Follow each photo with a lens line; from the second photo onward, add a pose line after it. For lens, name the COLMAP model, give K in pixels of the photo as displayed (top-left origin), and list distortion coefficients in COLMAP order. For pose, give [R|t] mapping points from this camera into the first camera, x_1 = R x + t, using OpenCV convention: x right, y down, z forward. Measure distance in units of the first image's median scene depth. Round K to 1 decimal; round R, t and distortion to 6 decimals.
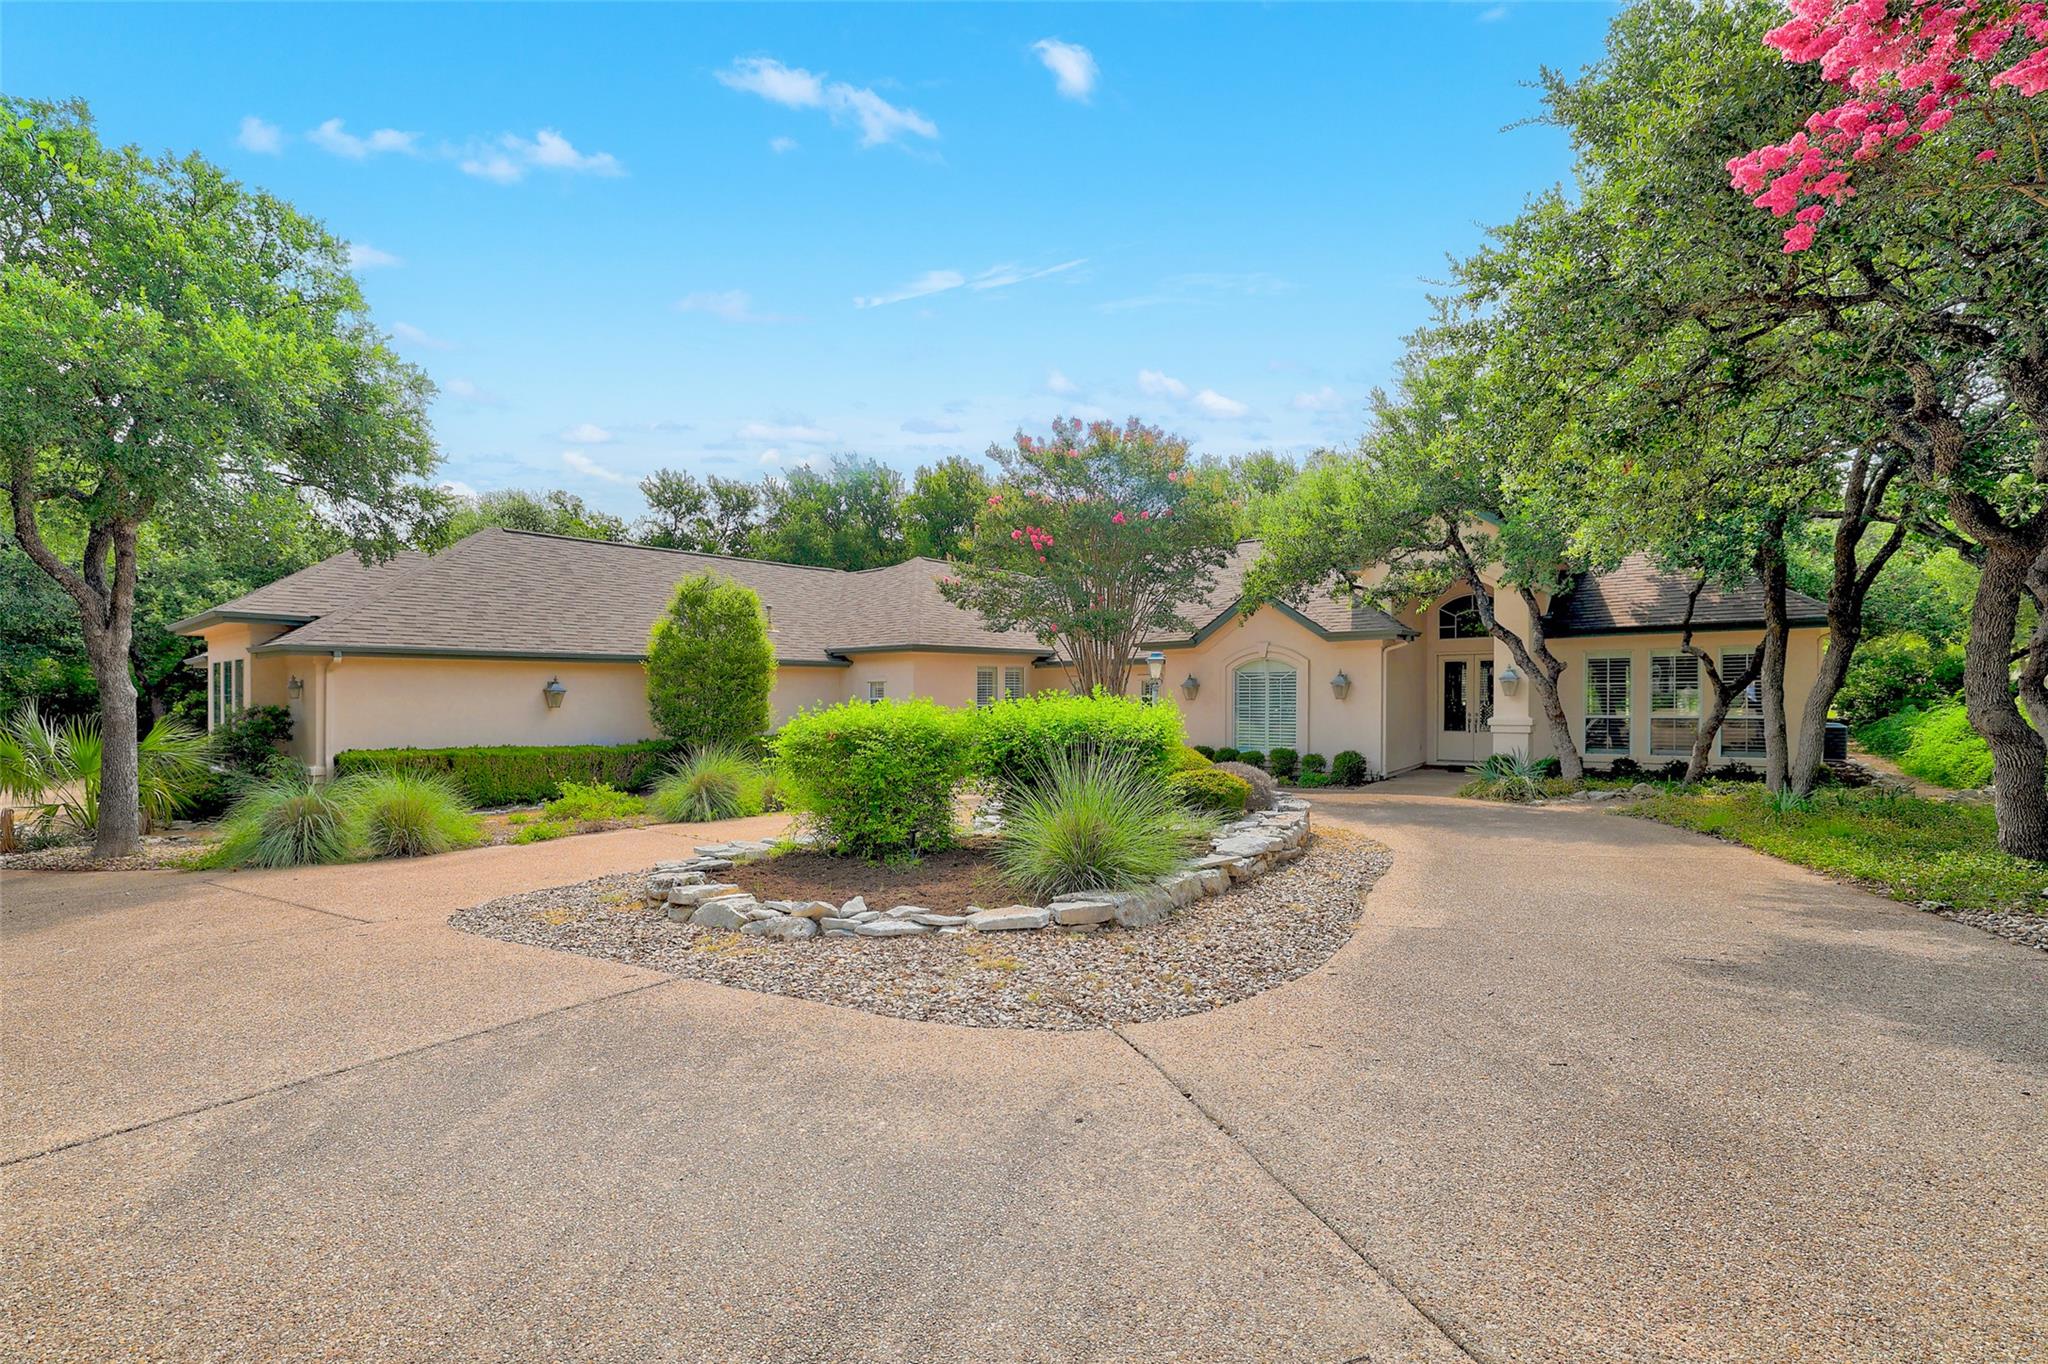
lens RADIAL K [[867.8, 0, 1022.1], [0, 867.8, 722.5], [0, 0, 1]] dist [-0.045449, -0.000071]
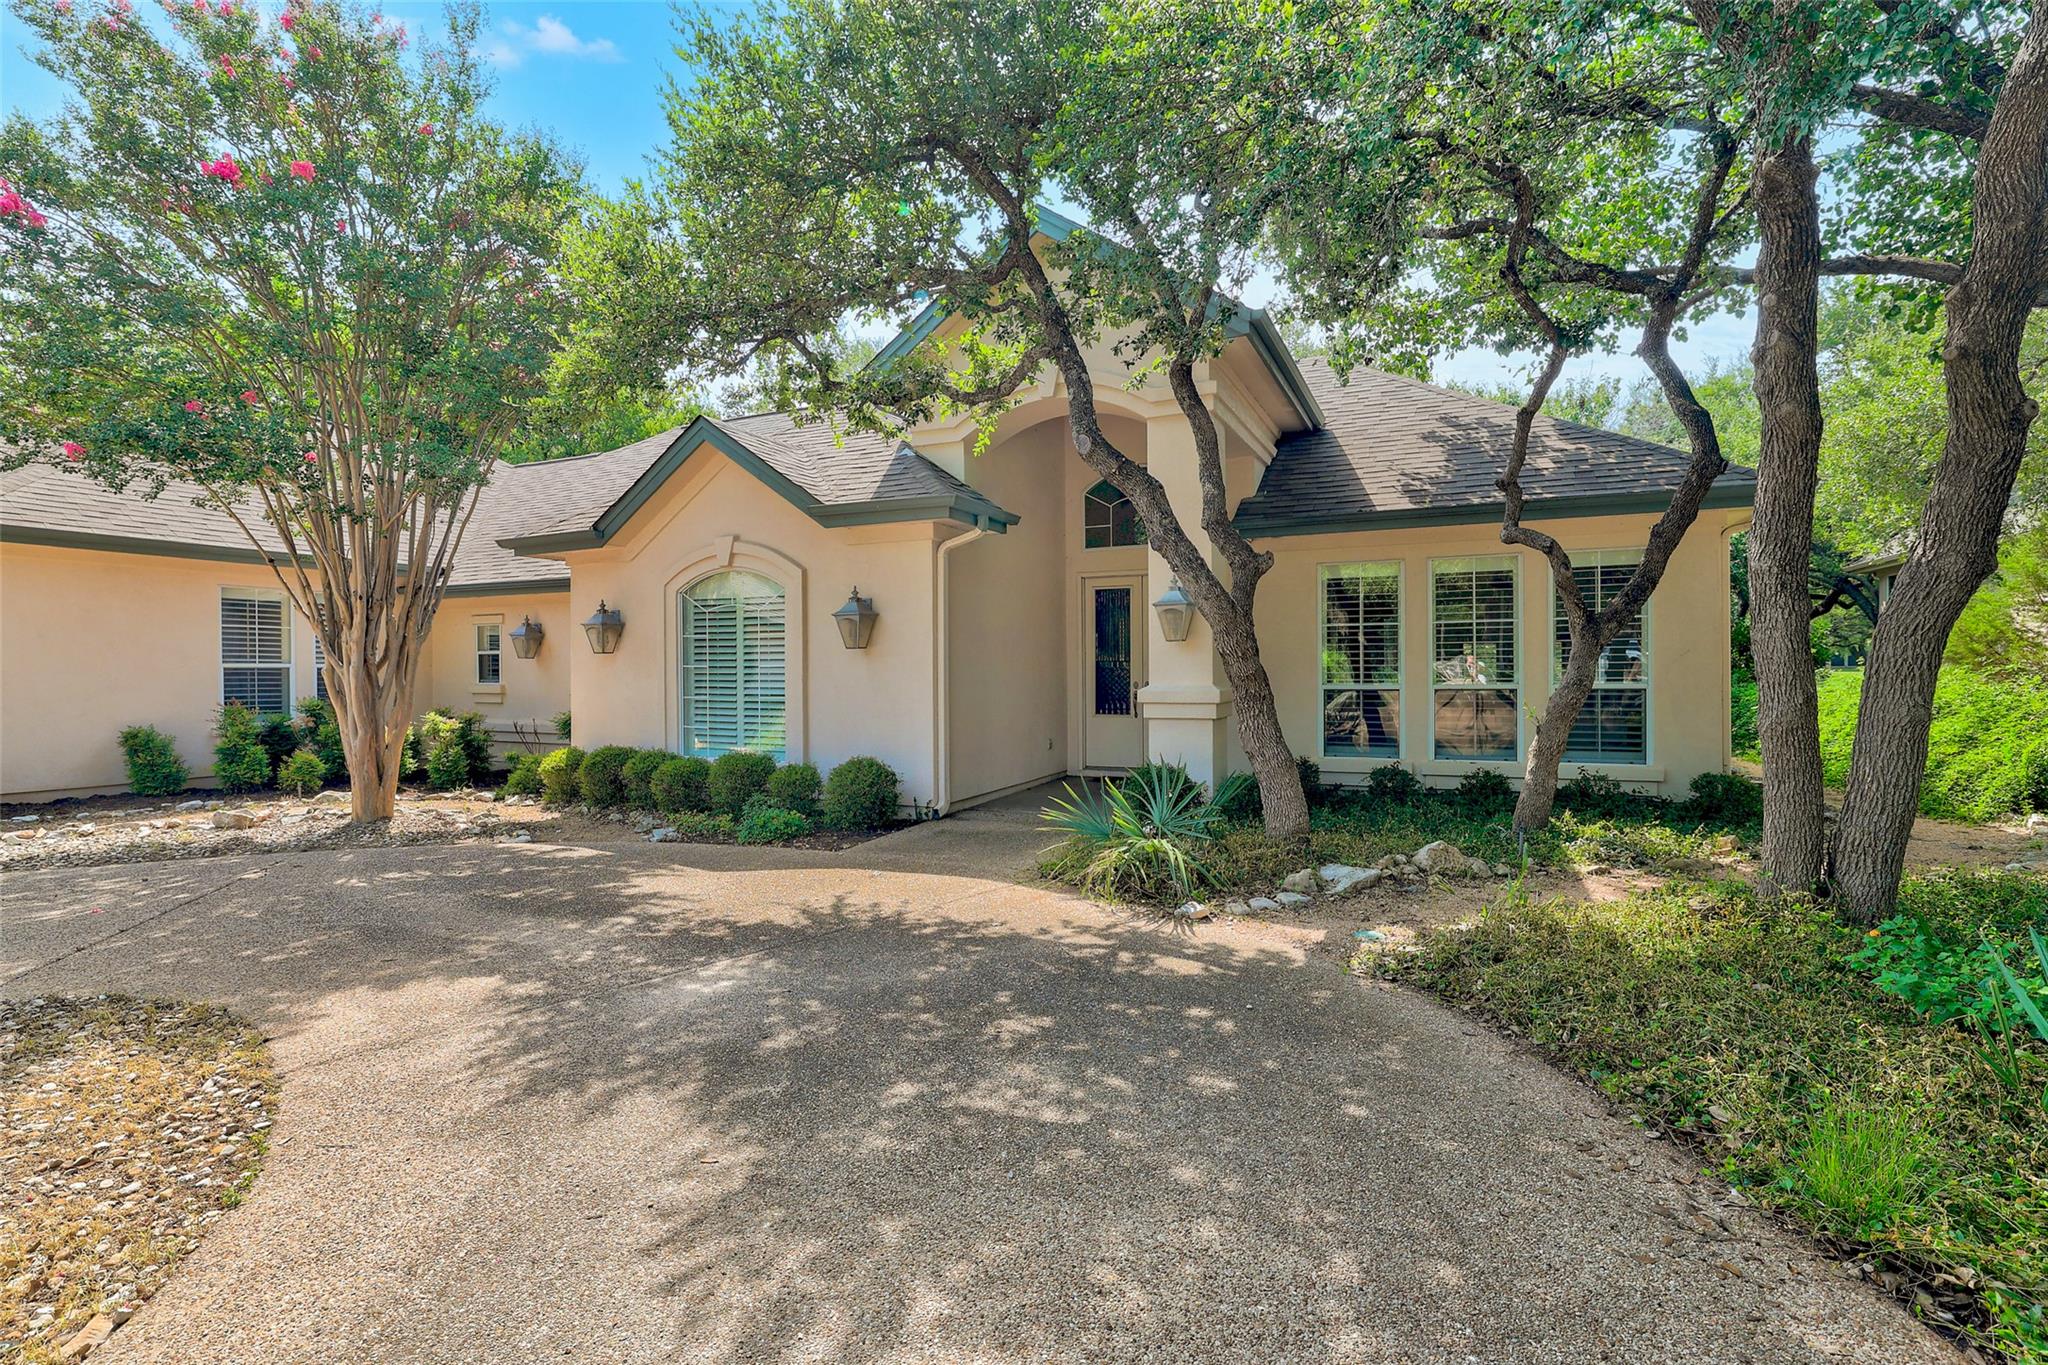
lens RADIAL K [[972.3, 0, 1024.0], [0, 972.3, 682.5], [0, 0, 1]] dist [0.000998, 0.000269]
pose [[0.963856, 0.003065, 0.266405, 0.327687], [0.001946, 0.999826, -0.018546, 0.001596], [-0.266416, 0.018394, 0.963683, 0.474113]]
